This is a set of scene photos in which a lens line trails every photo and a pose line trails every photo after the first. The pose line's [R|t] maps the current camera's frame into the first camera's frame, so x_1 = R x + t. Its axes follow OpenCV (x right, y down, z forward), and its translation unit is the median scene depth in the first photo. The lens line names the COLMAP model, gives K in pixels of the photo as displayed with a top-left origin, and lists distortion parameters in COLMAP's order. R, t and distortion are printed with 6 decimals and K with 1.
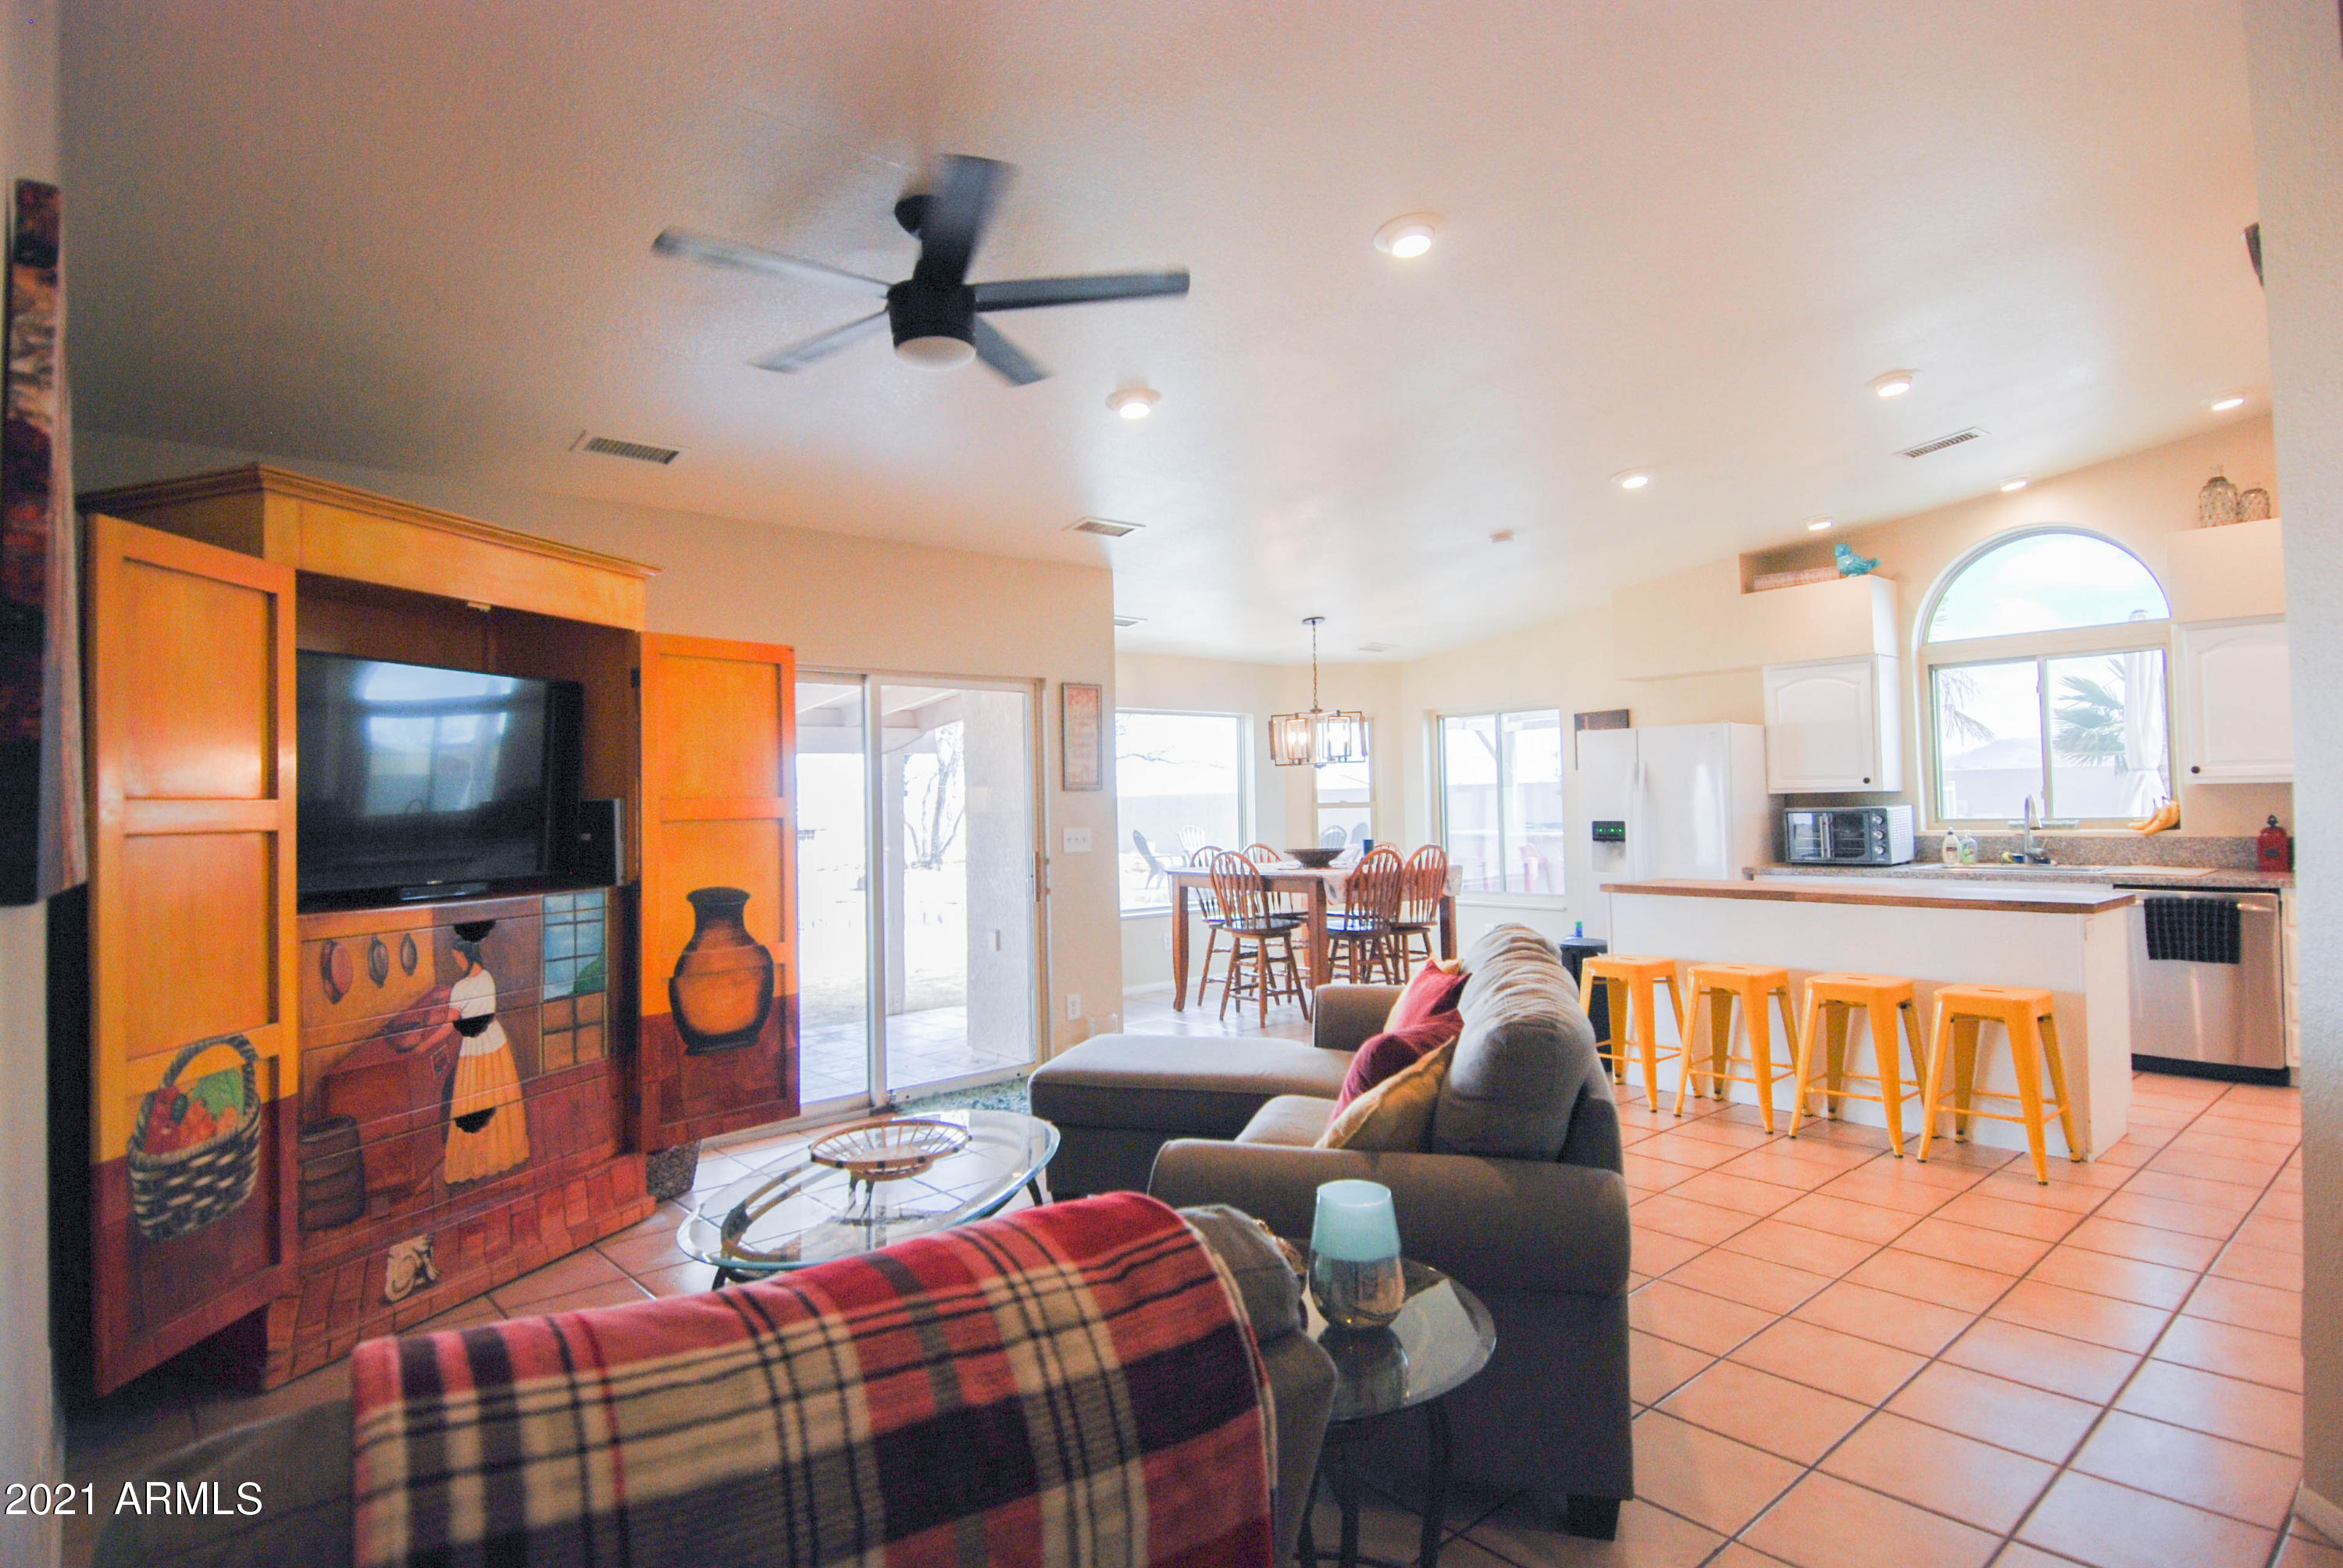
lens RADIAL K [[1234.5, 0, 1179.2], [0, 1234.5, 760.7], [0, 0, 1]] dist [0.053774, -0.051161]
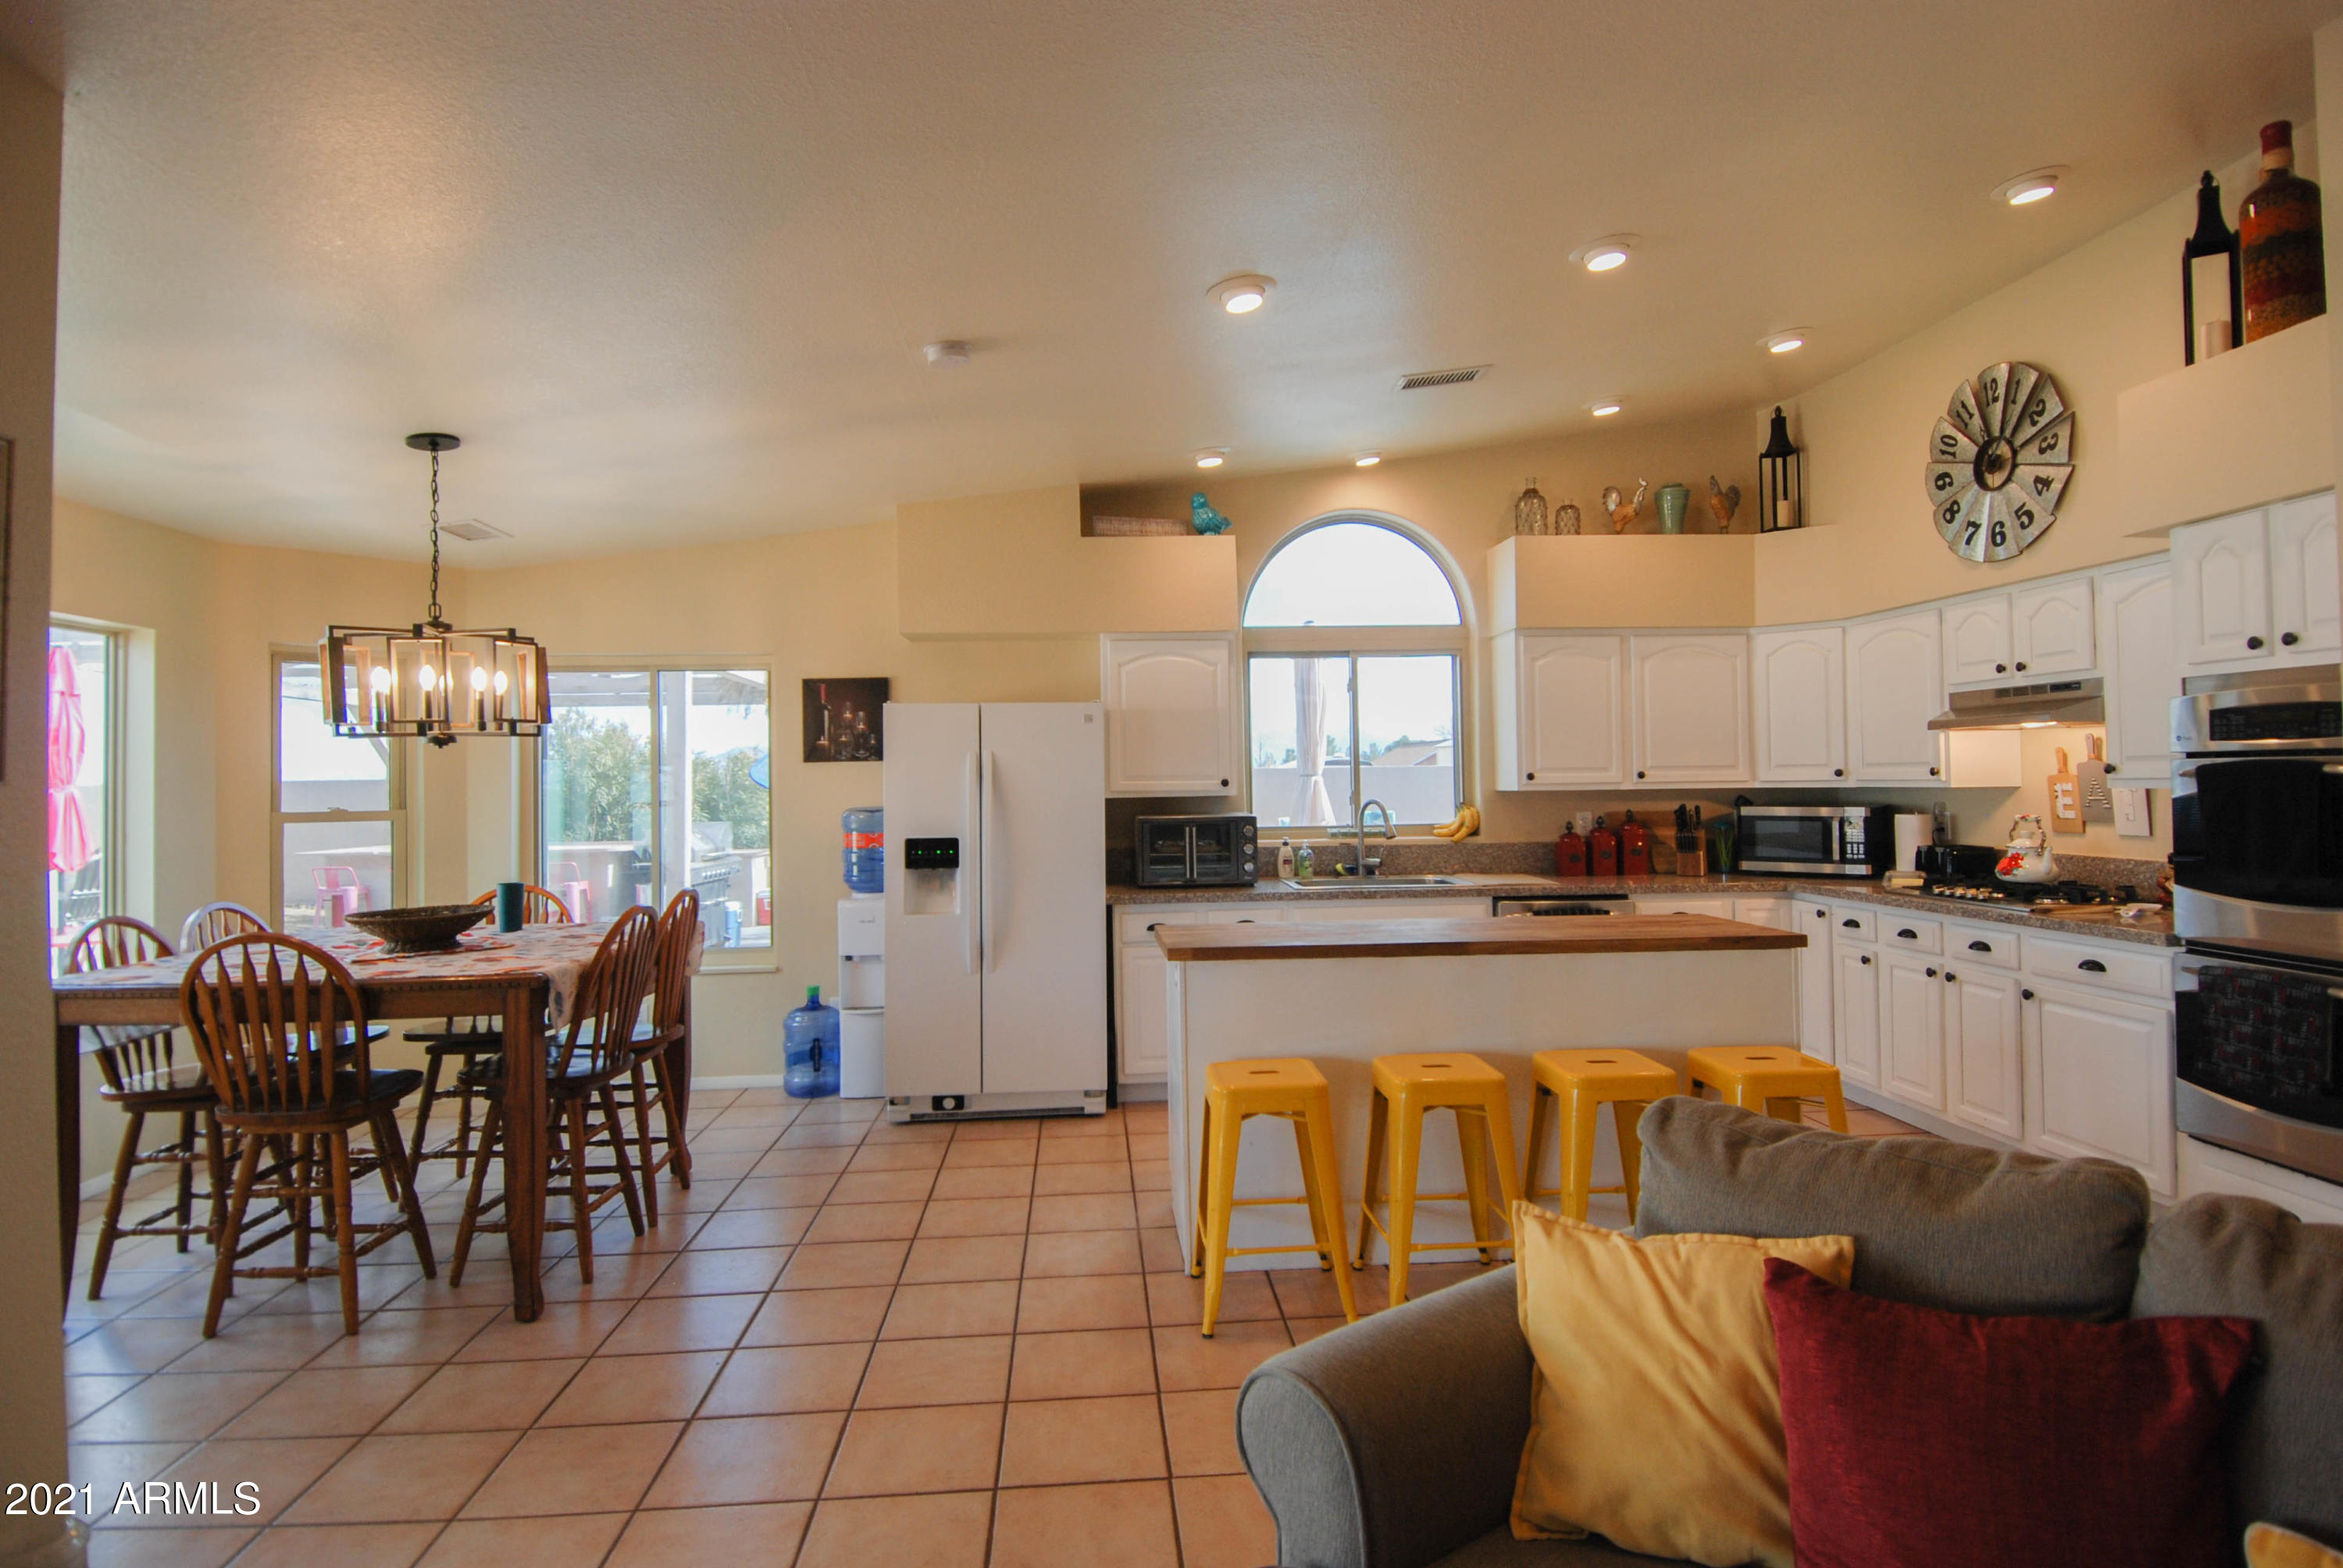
lens RADIAL K [[1234.5, 0, 1179.2], [0, 1234.5, 760.7], [0, 0, 1]] dist [0.053774, -0.051161]
pose [[0.601676, 0.027244, 0.798275, -0.119439], [-0.026473, 0.999549, -0.014160, 0.013353], [-0.798301, -0.012613, 0.602126, 0.520378]]
